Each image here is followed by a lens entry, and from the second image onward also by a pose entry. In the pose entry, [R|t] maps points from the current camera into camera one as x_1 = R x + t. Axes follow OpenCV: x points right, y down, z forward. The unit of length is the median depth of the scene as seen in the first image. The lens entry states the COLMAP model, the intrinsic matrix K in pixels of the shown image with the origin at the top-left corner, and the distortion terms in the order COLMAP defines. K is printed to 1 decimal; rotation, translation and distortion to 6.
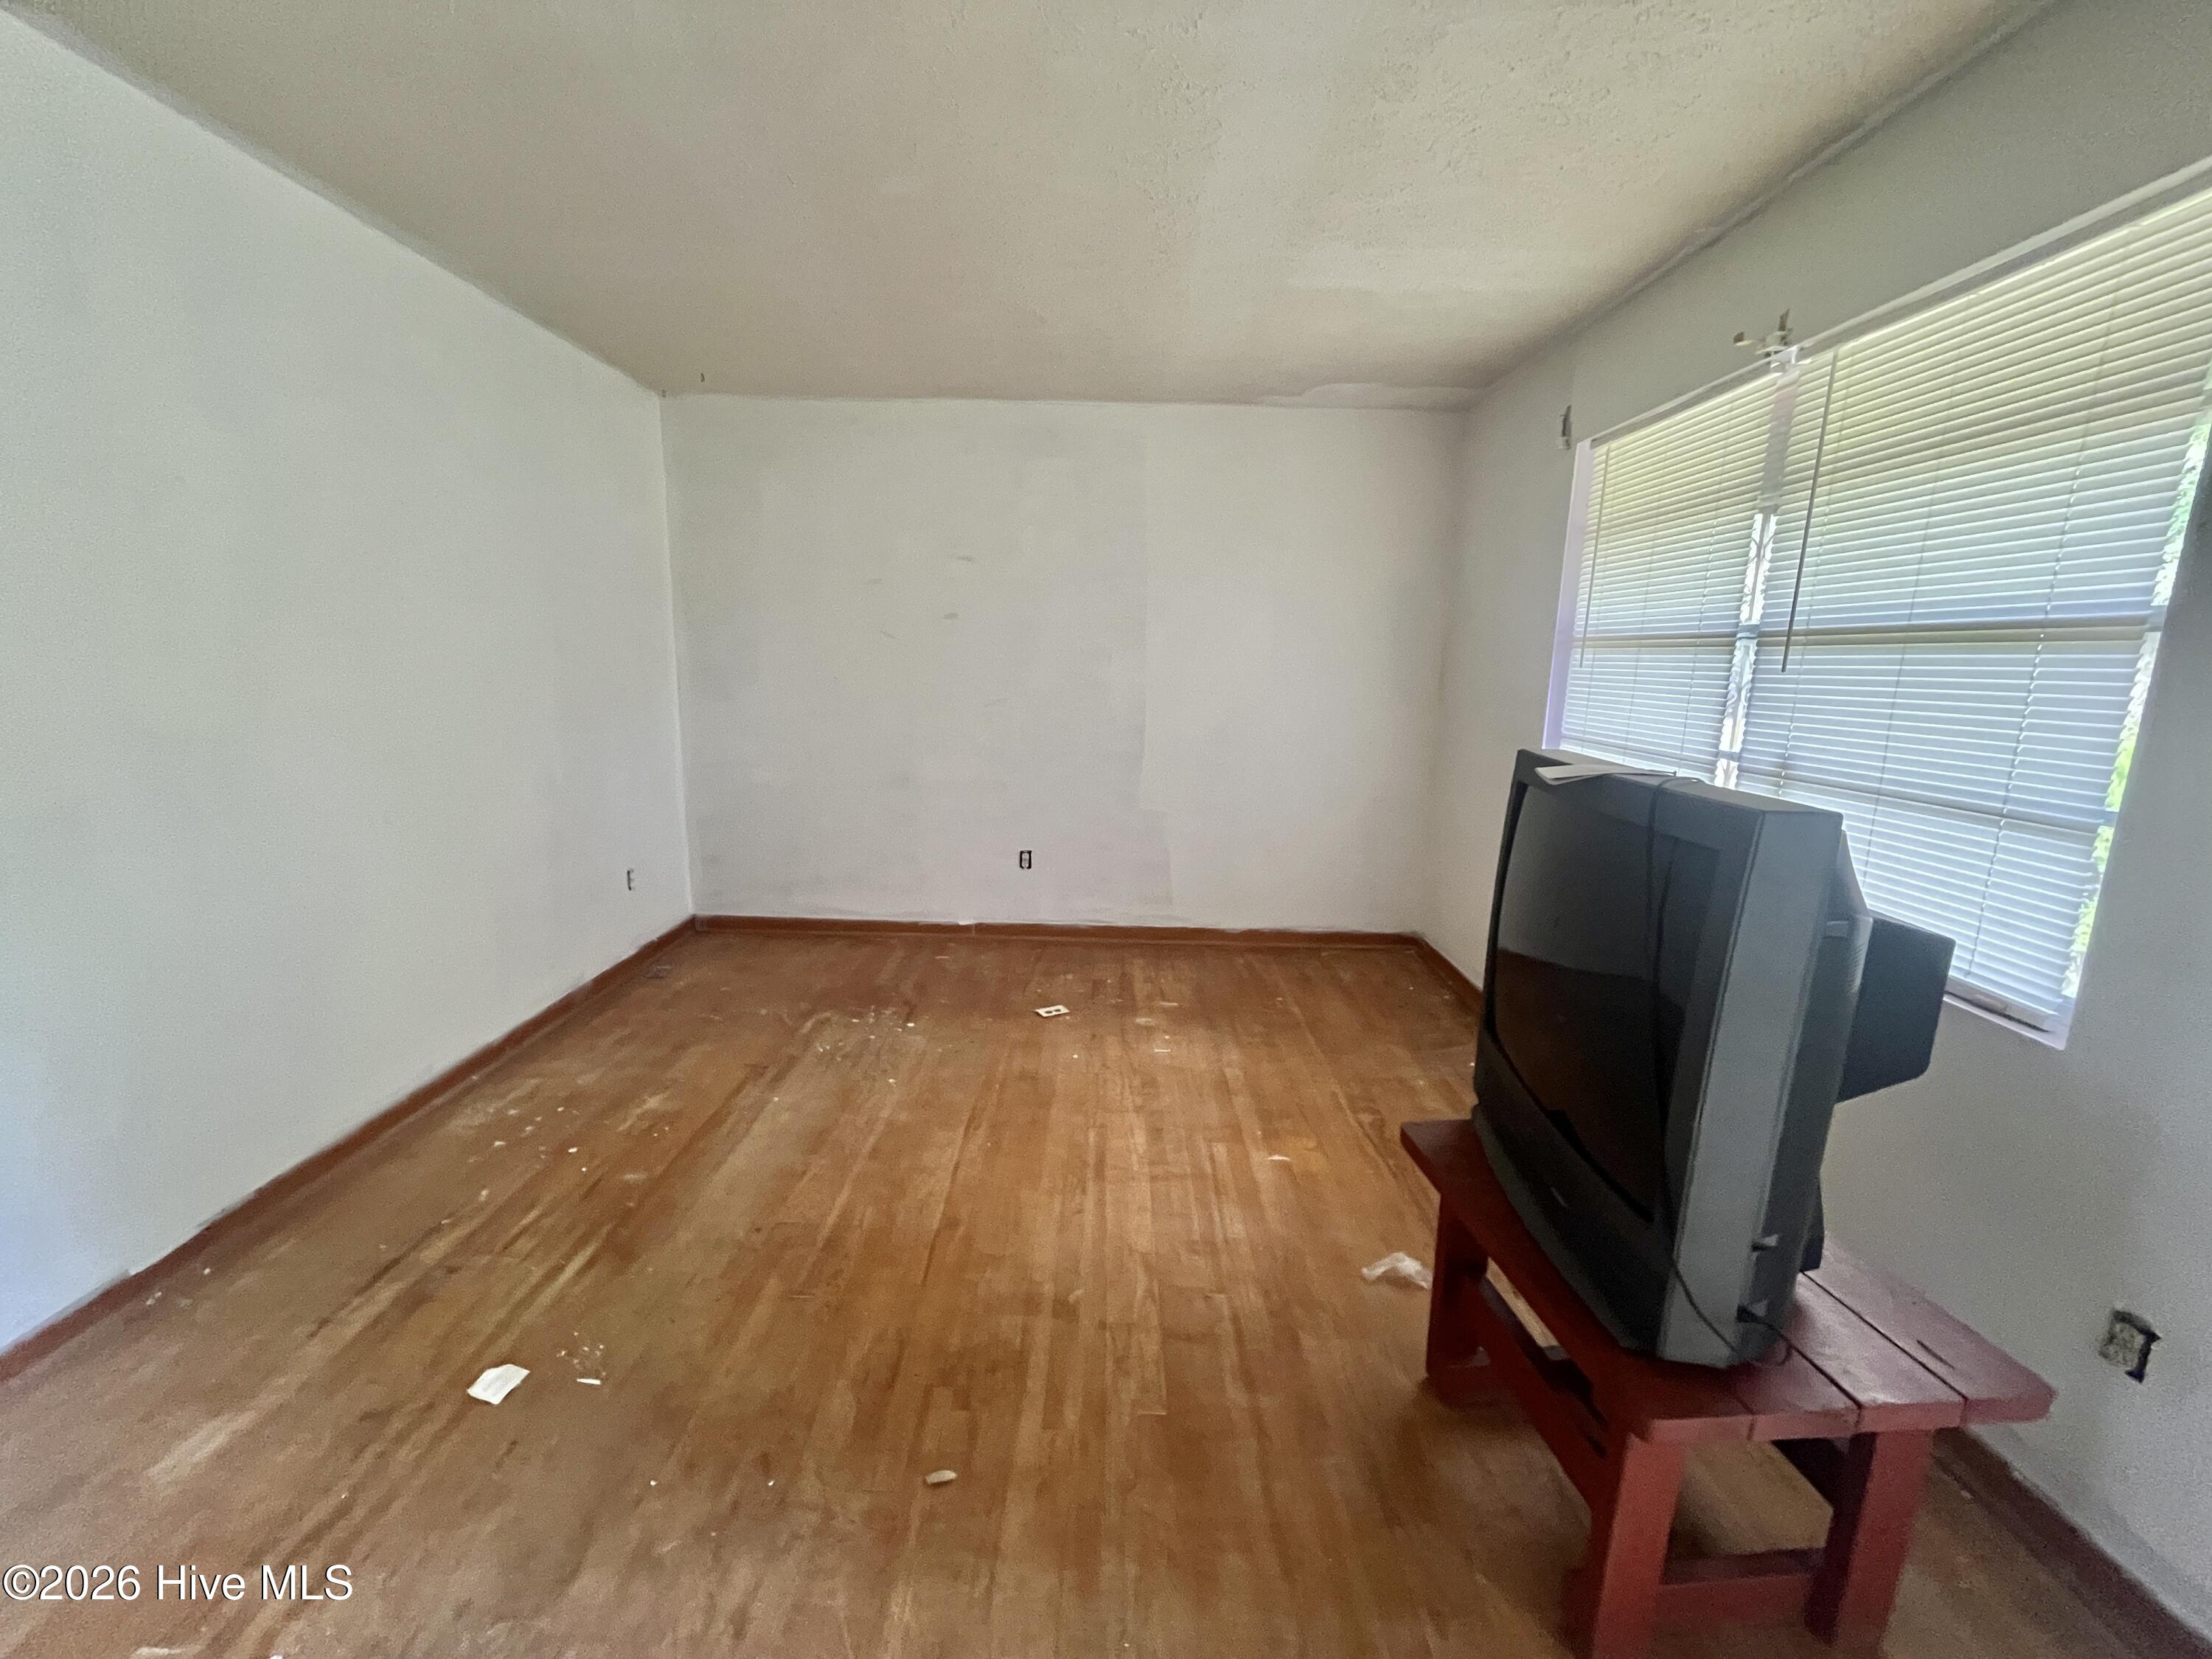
lens RADIAL K [[896.0, 0, 1103.1], [0, 896.0, 832.2], [0, 0, 1]] dist [-0.004089, 0.000097]
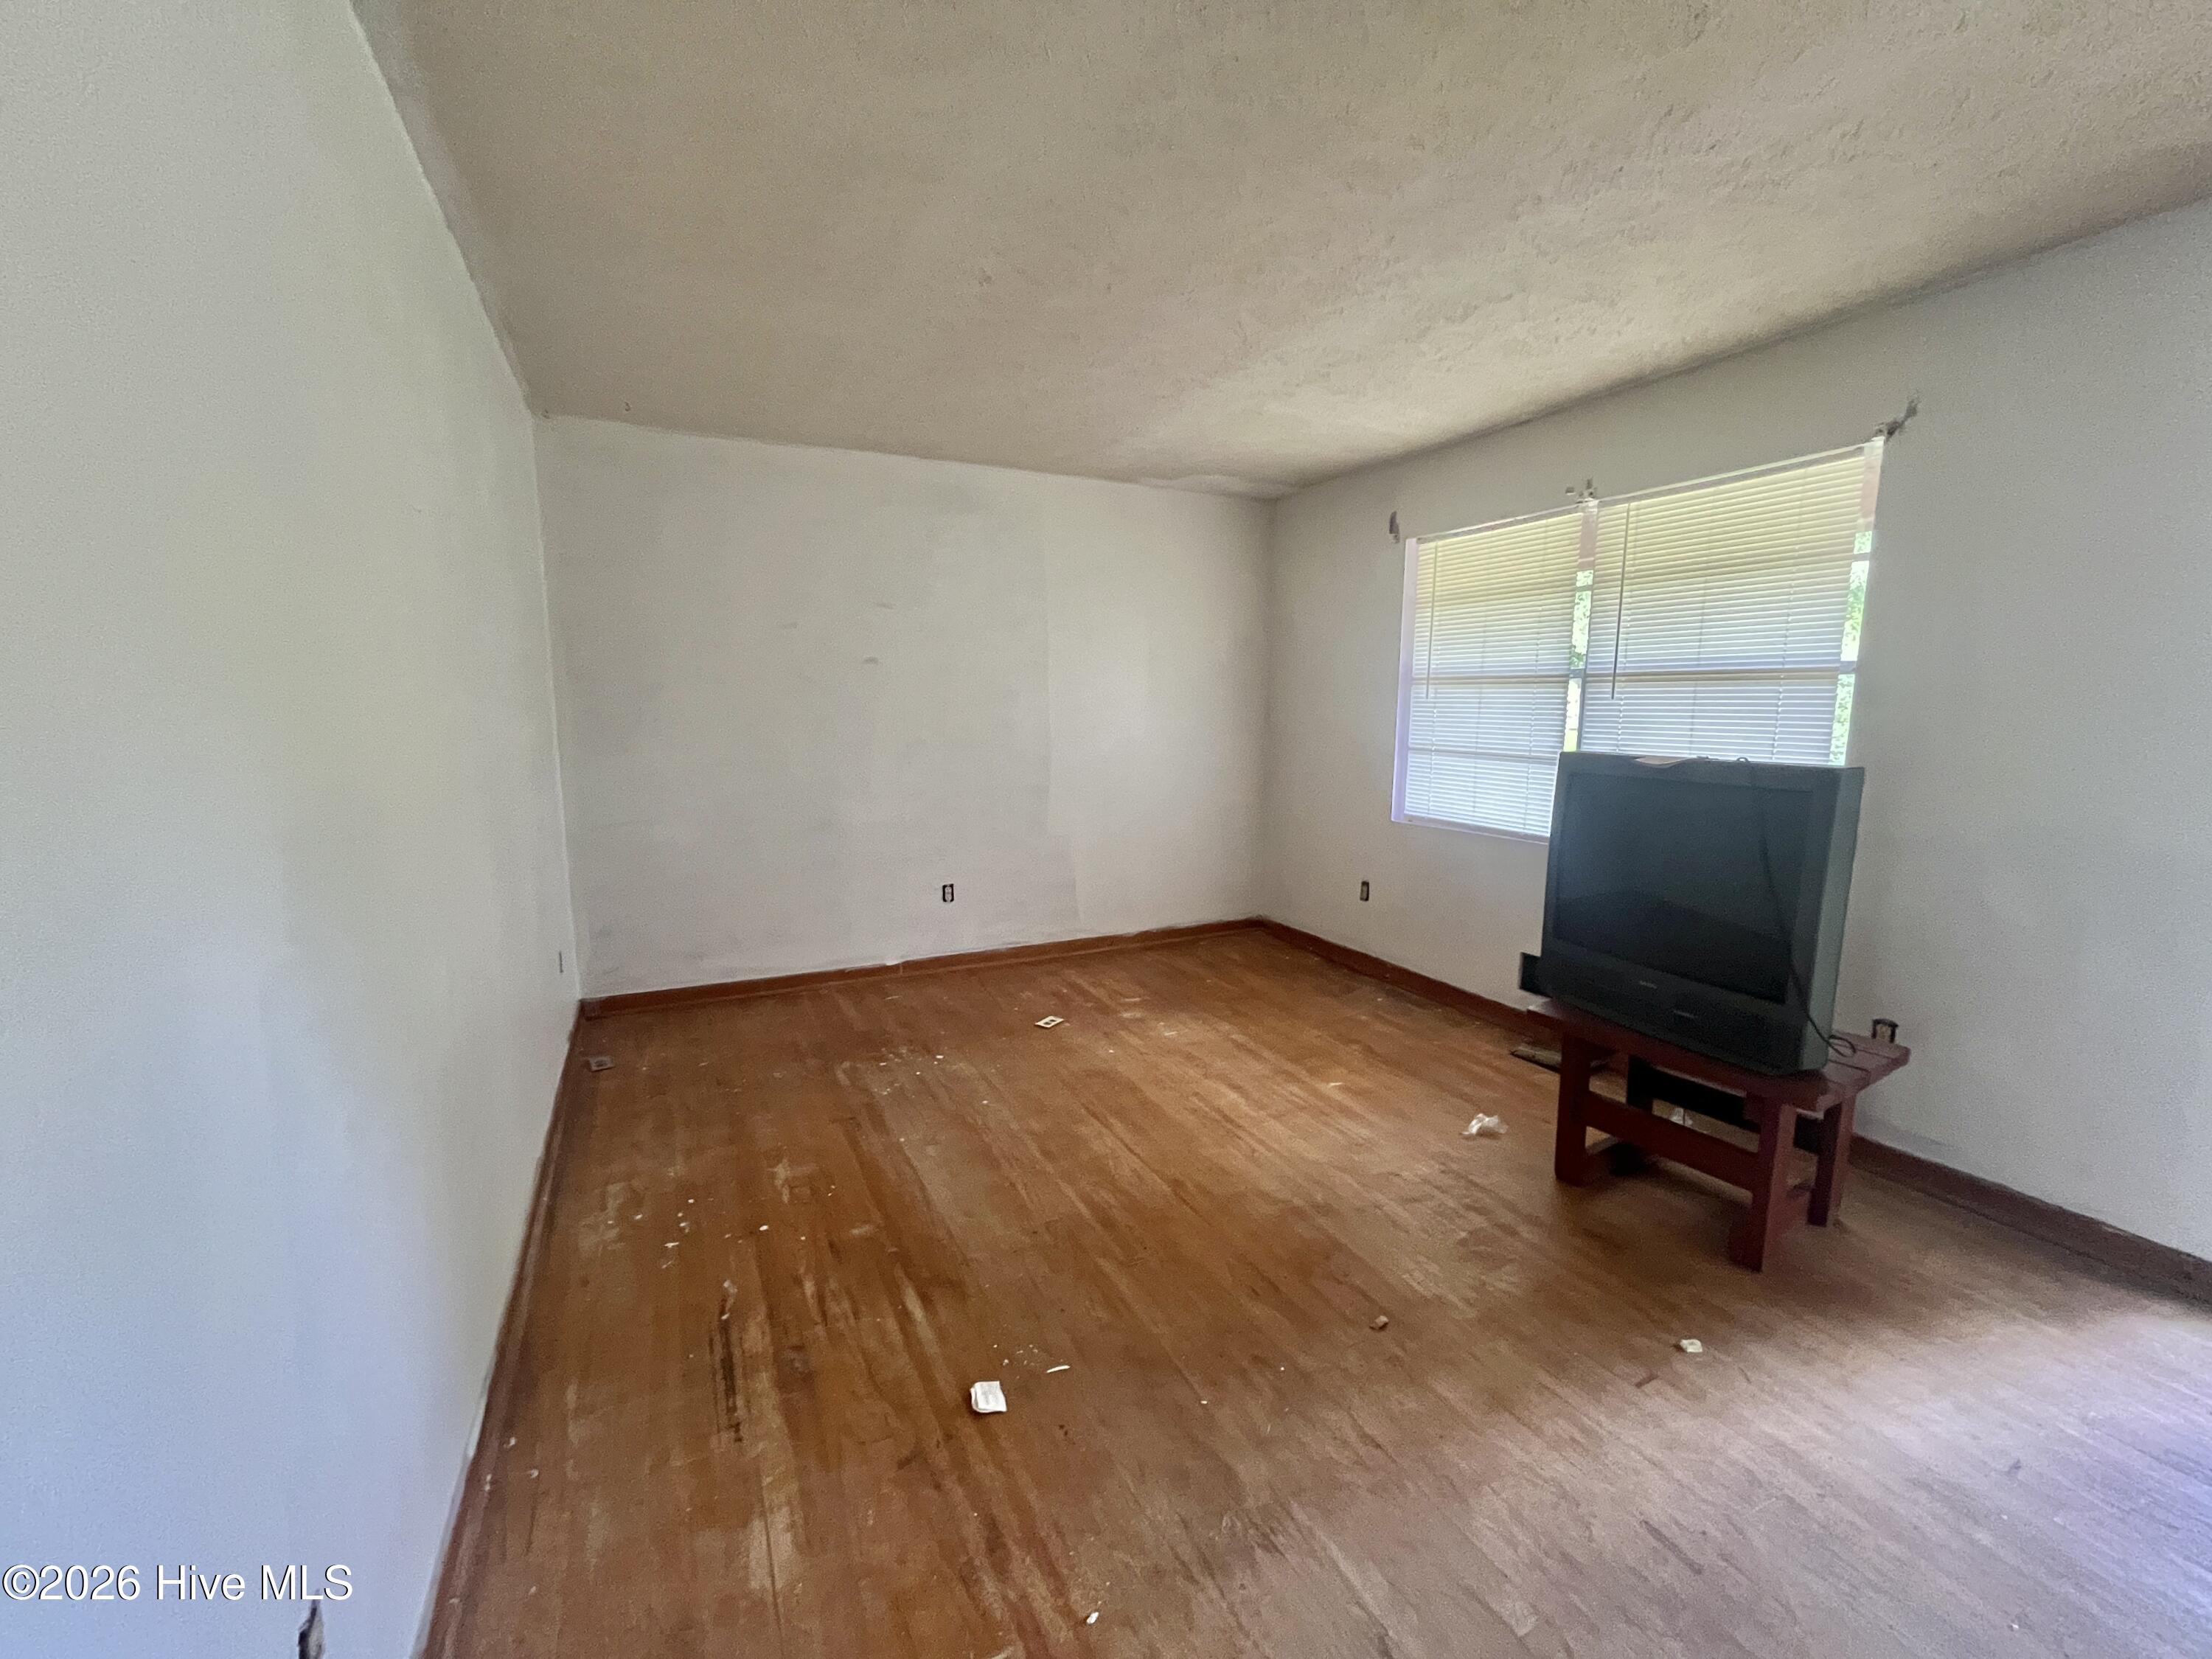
lens RADIAL K [[896.0, 0, 1101.8], [0, 896.0, 831.8], [0, 0, 1]] dist [-0.004089, 0.000097]
pose [[0.894260, -0.083750, 0.439643, -0.542473], [0.102089, 0.994609, -0.018187, -0.004031], [-0.435750, 0.061147, 0.897988, -0.019945]]
